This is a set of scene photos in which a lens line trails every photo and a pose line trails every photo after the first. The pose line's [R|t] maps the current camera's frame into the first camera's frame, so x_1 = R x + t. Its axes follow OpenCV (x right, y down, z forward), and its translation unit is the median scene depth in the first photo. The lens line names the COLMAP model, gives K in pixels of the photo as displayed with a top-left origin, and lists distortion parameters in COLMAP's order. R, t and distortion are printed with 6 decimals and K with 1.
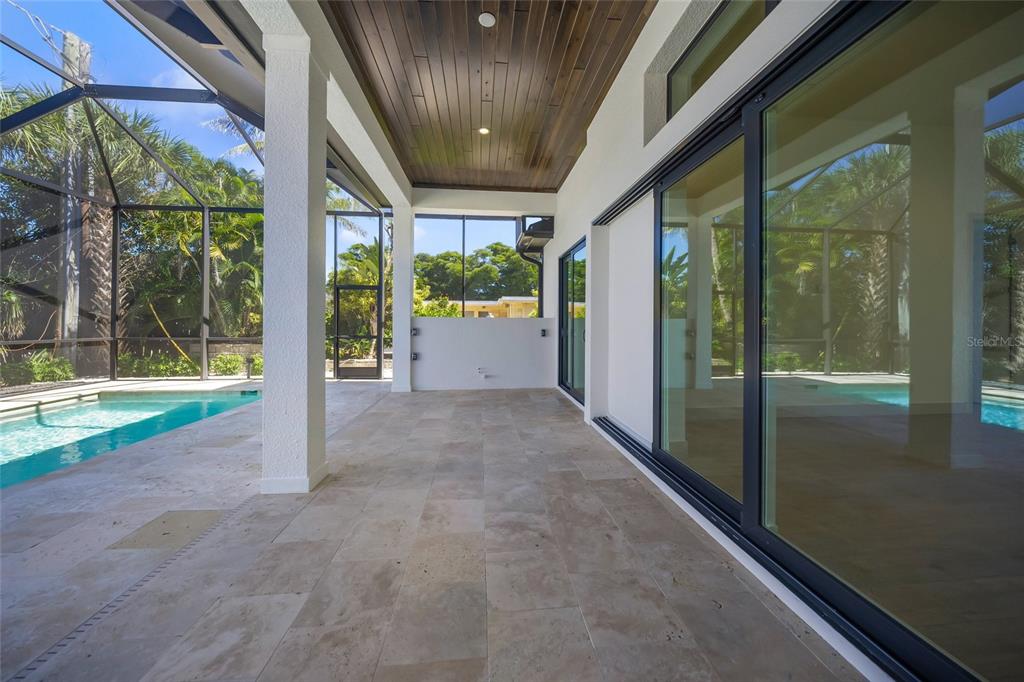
lens RADIAL K [[348.9, 0, 516.9], [0, 348.9, 331.4], [0, 0, 1]] dist [-0.001231, -0.000133]
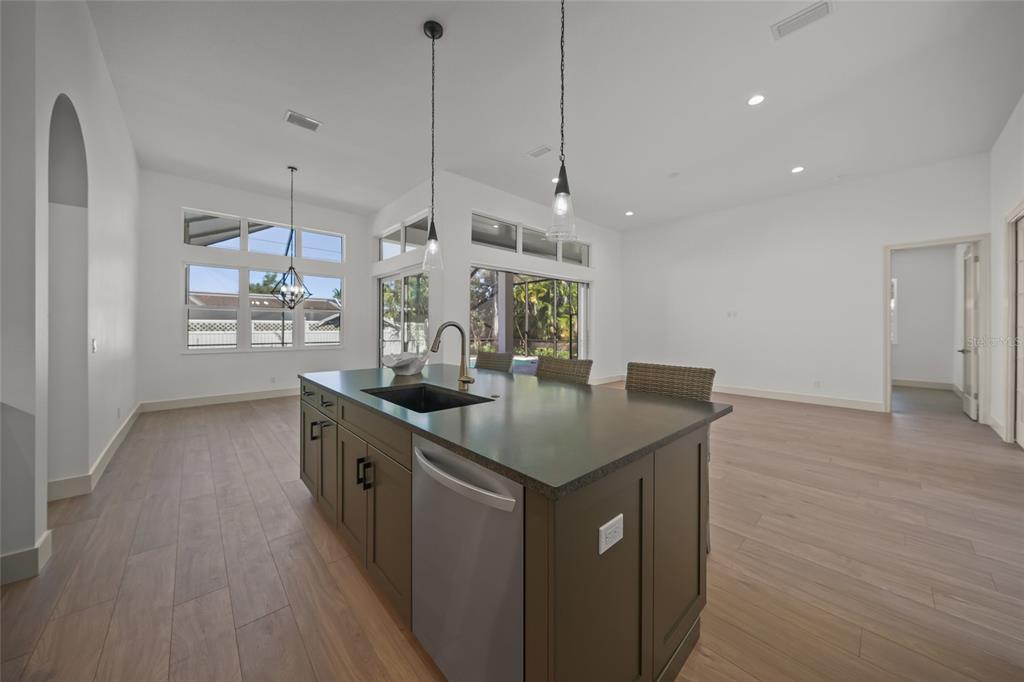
lens RADIAL K [[348.9, 0, 513.9], [0, 348.9, 328.8], [0, 0, 1]] dist [-0.001231, -0.000133]
pose [[0.605249, -0.004581, -0.796023, 0.779292], [-0.004959, 0.999942, -0.009525, -0.024928], [0.796021, 0.009713, 0.605192, -0.405429]]
